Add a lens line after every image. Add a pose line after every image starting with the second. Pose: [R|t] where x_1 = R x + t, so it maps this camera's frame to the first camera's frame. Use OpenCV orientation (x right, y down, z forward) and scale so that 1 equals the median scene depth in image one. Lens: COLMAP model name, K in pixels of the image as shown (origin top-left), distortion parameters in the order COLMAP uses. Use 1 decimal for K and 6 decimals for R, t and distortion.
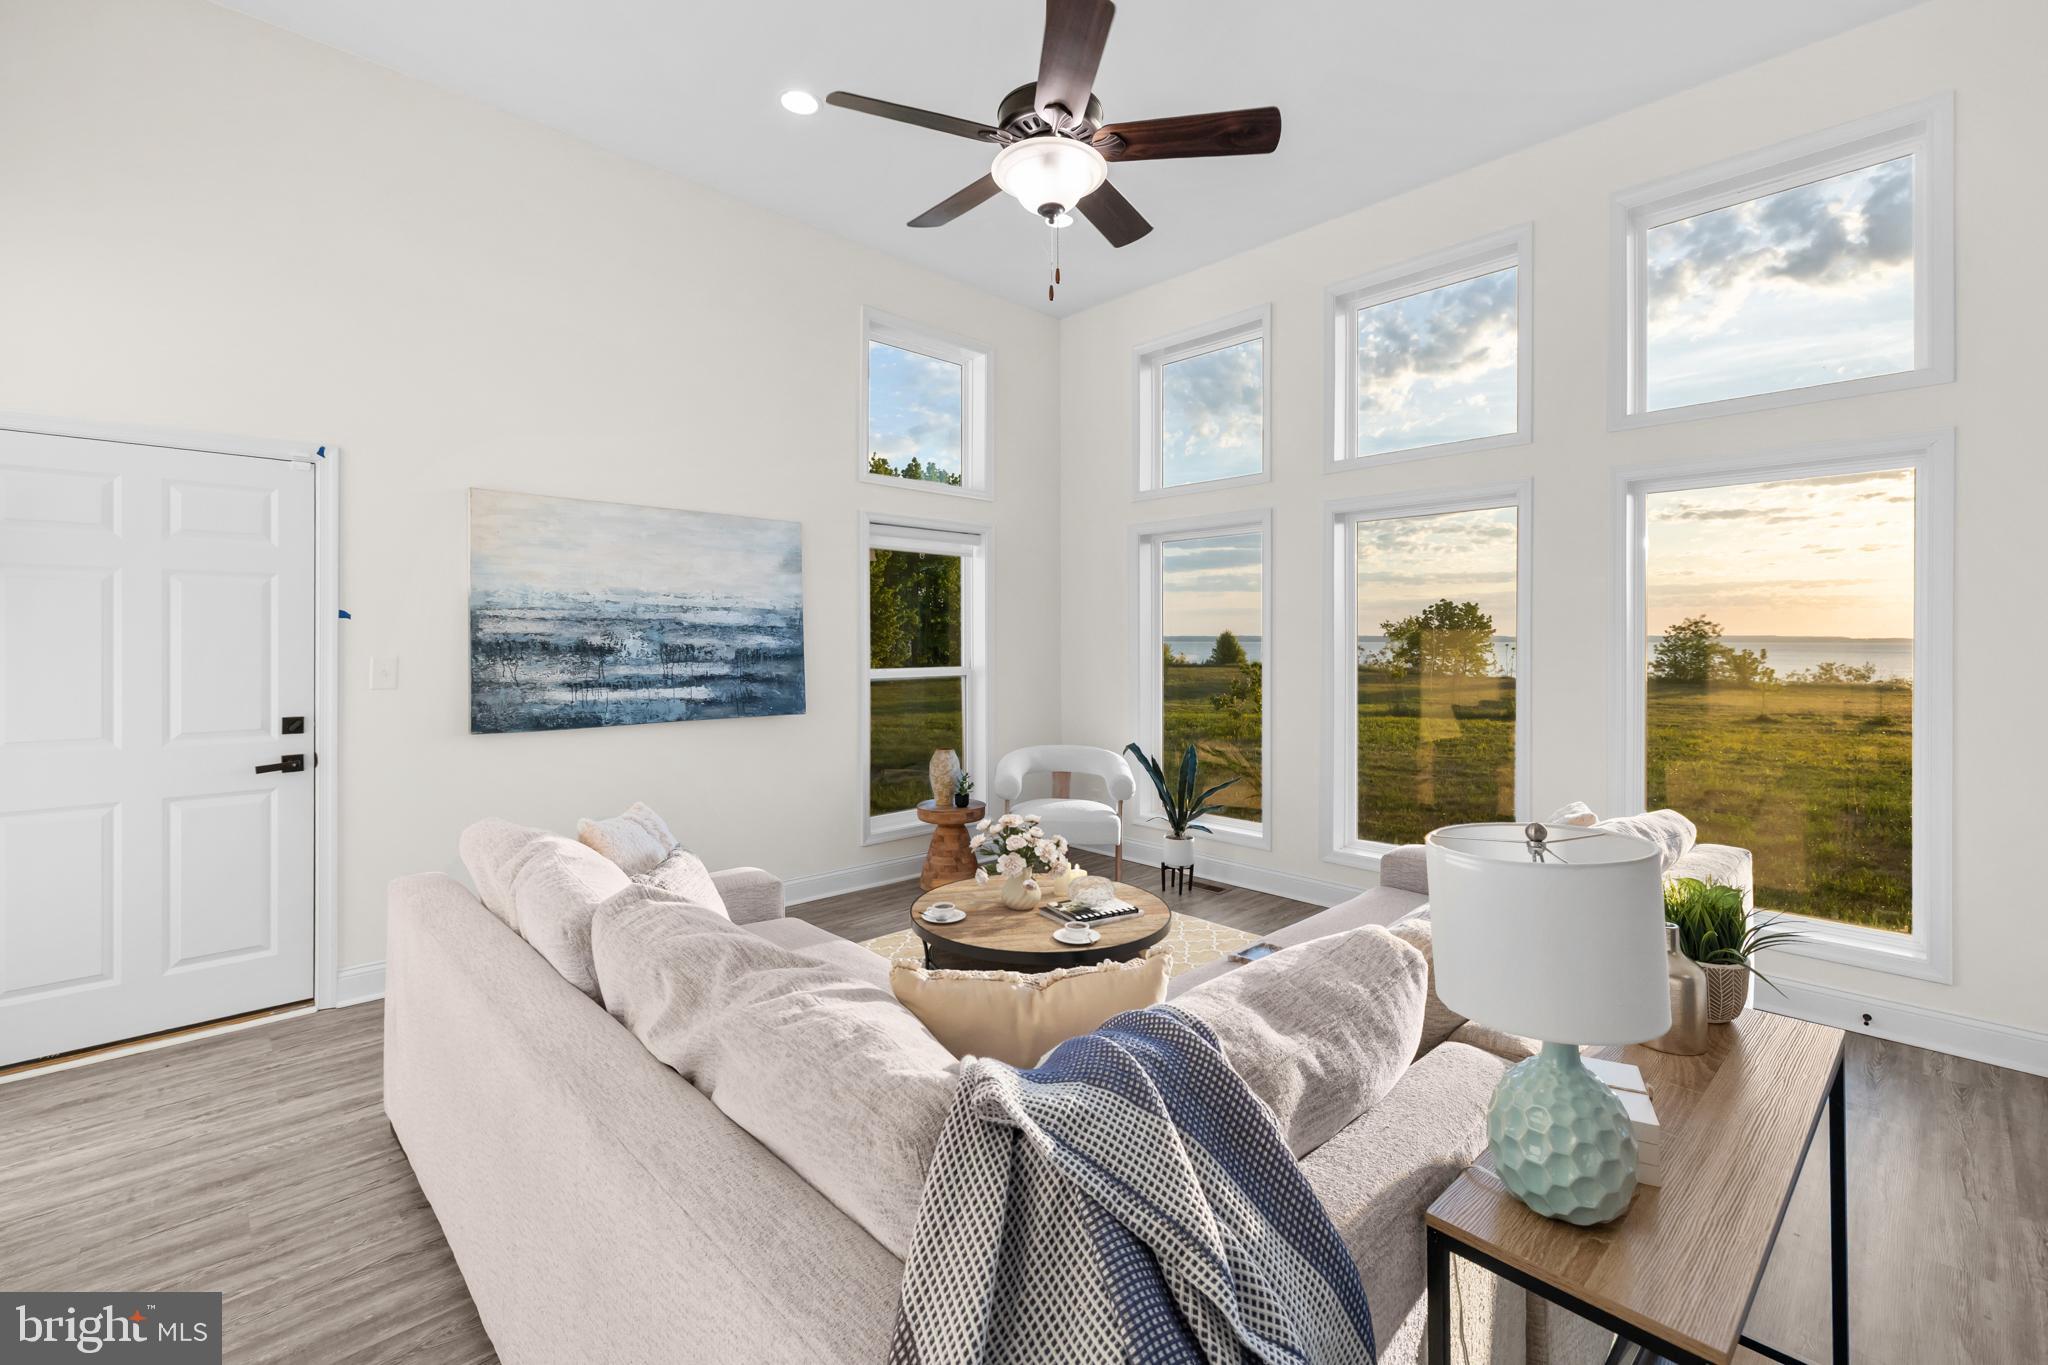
lens RADIAL K [[878.6, 0, 1017.6], [0, 878.6, 646.3], [0, 0, 1]] dist [0.003837, -0.000631]
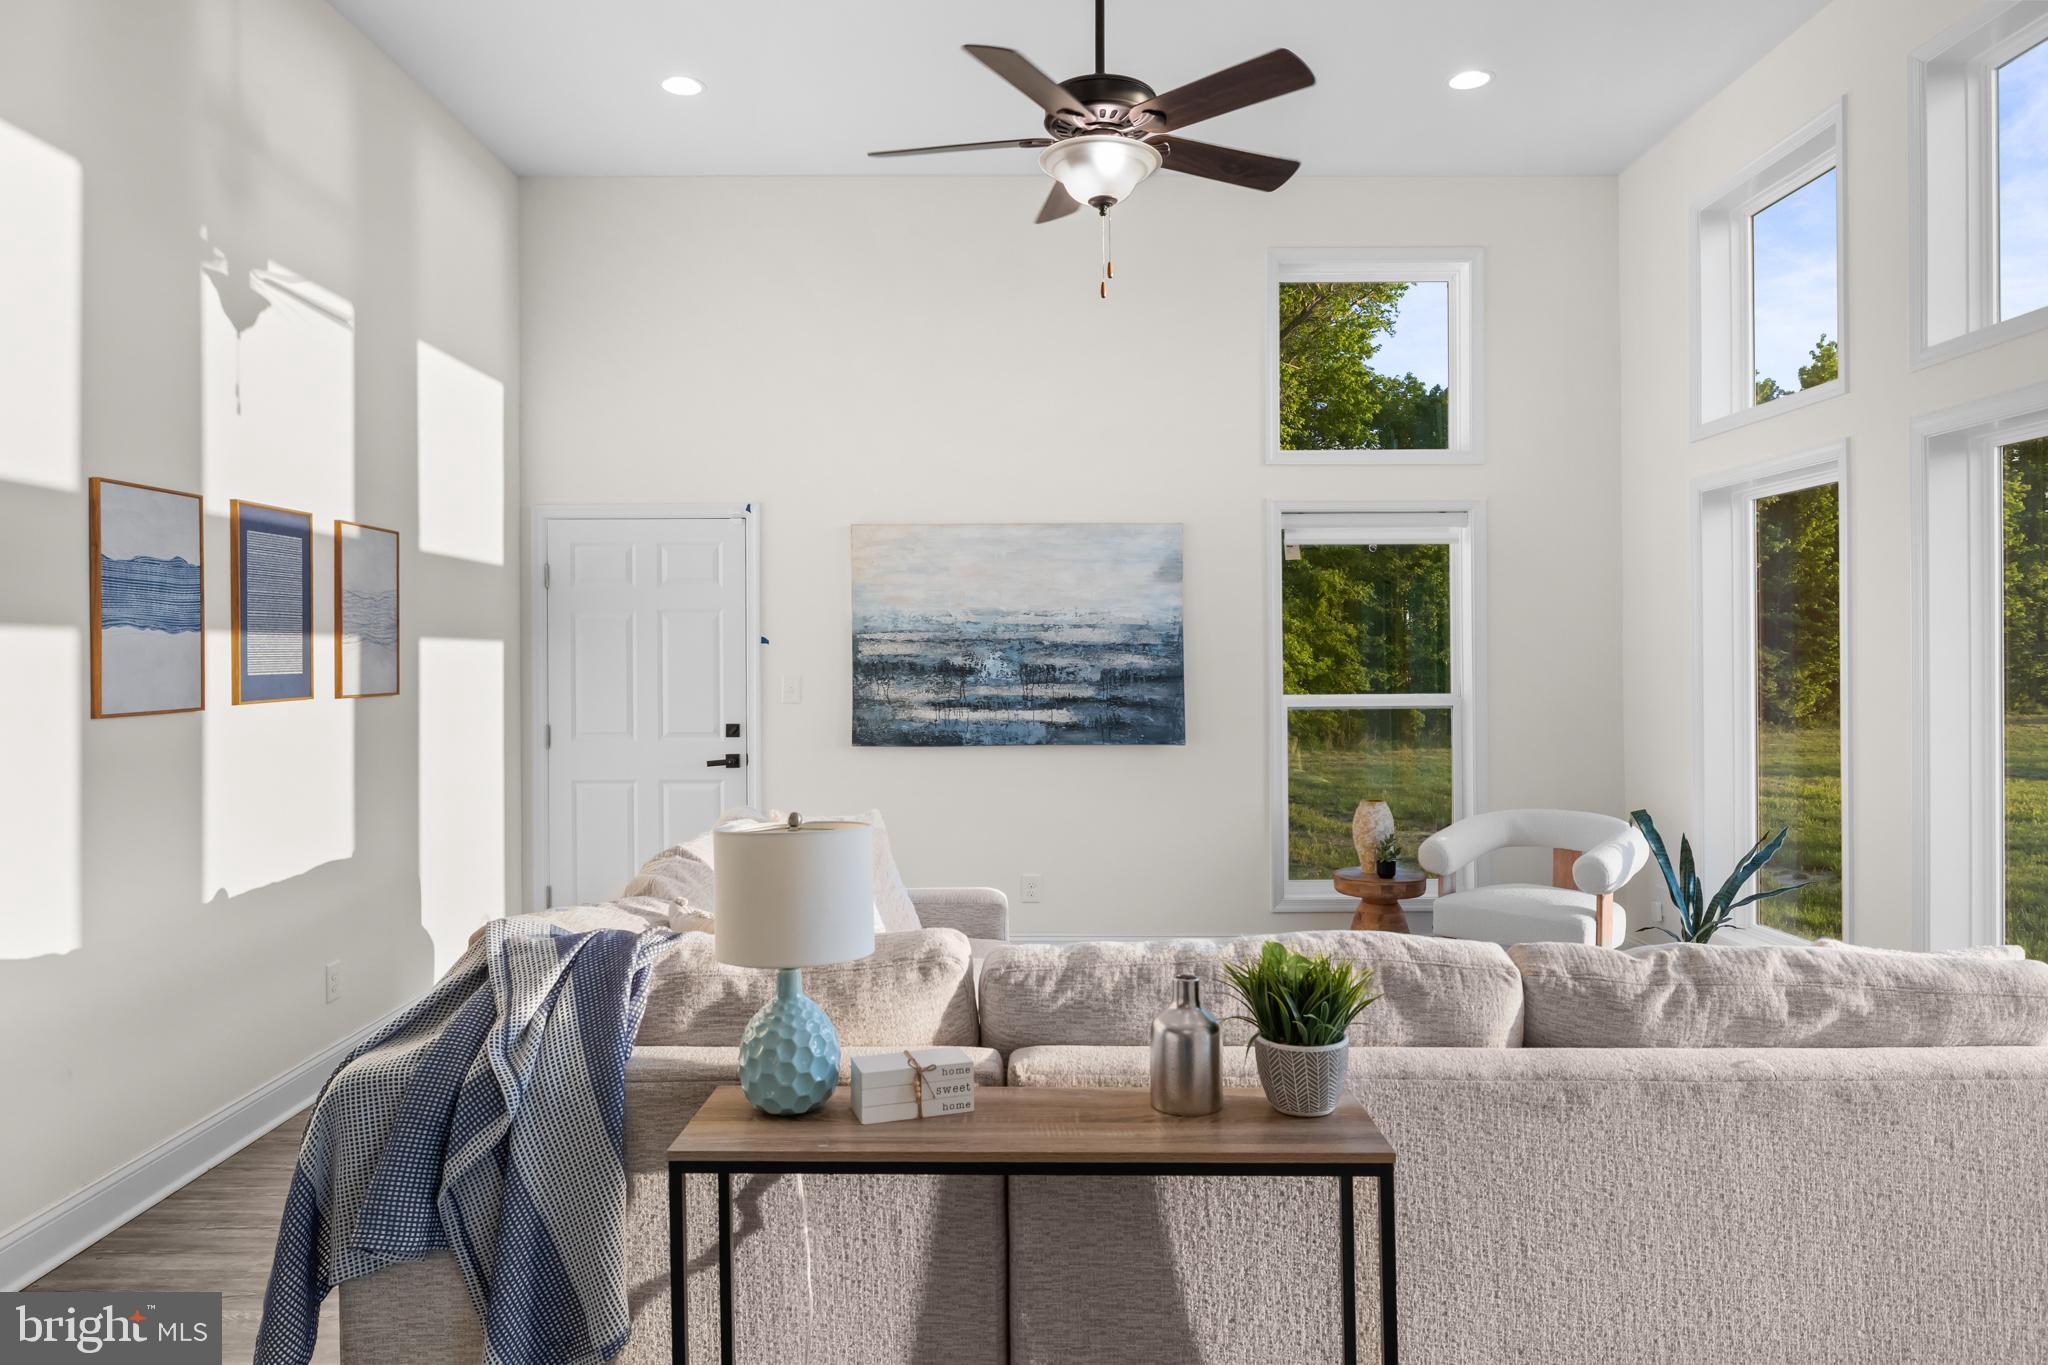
lens RADIAL K [[1295.2, 0, 1017.1], [0, 1295.2, 670.2], [0, 0, 1]] dist [0.005074, 0.001620]
pose [[0.722938, 0.003409, -0.690904, 0.583123], [0.000872, 0.999983, 0.005847, -0.004524], [0.690912, -0.004830, 0.722923, -0.036398]]
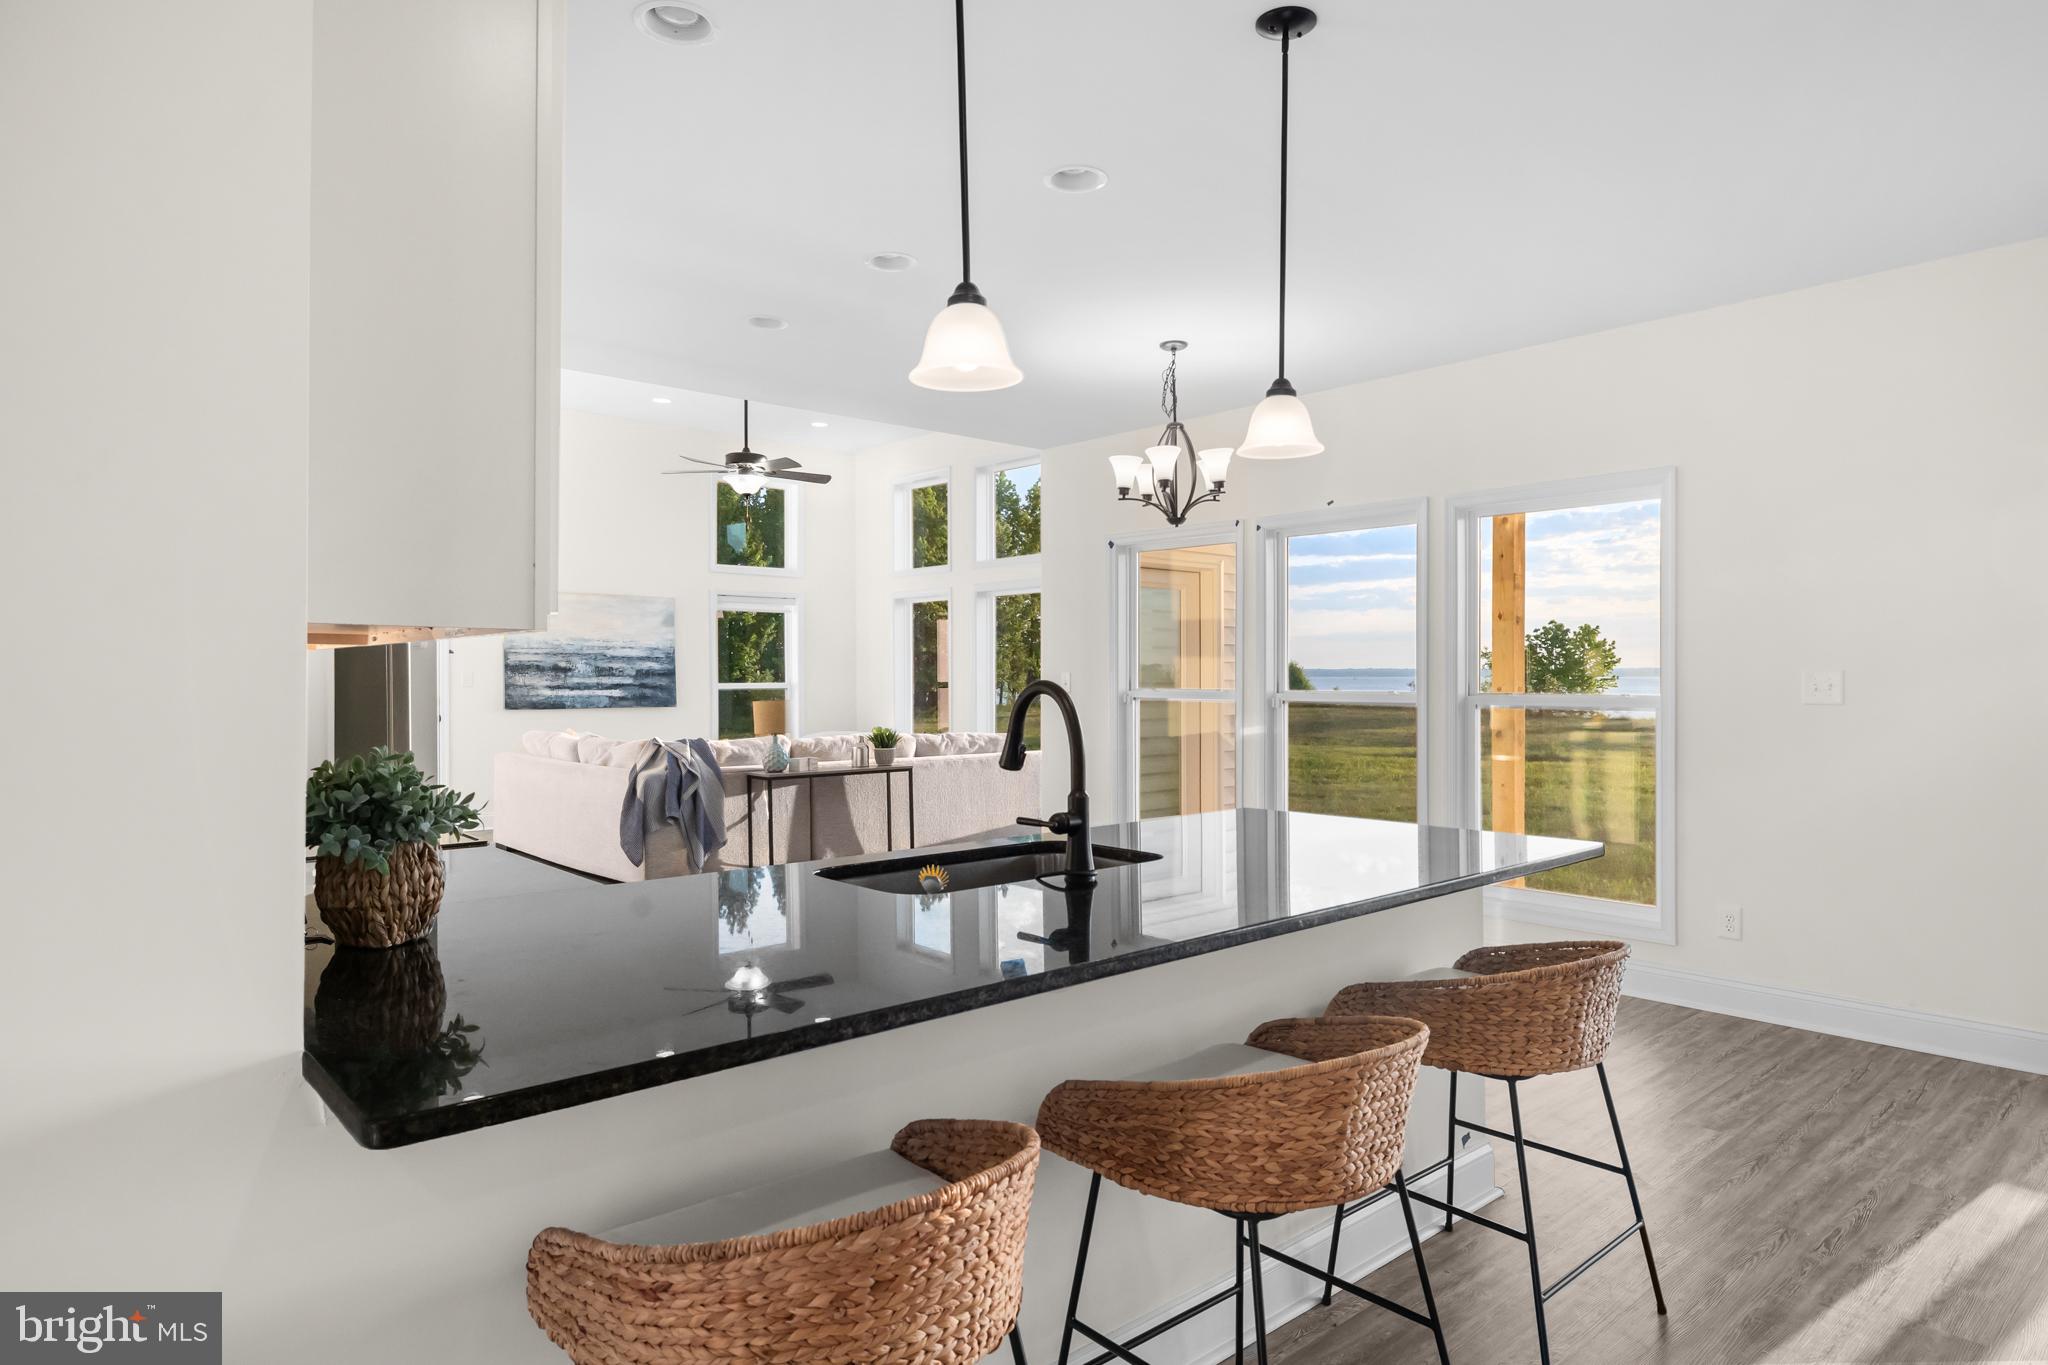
lens RADIAL K [[1192.2, 0, 1023.3], [0, 1192.2, 688.2], [0, 0, 1]] dist [0.000547, 0.000457]
pose [[0.998974, 0.001223, -0.045277, 0.631751], [-0.000993, 0.999986, 0.005110, 0.029987], [0.045283, -0.005059, 0.998961, -1.525530]]
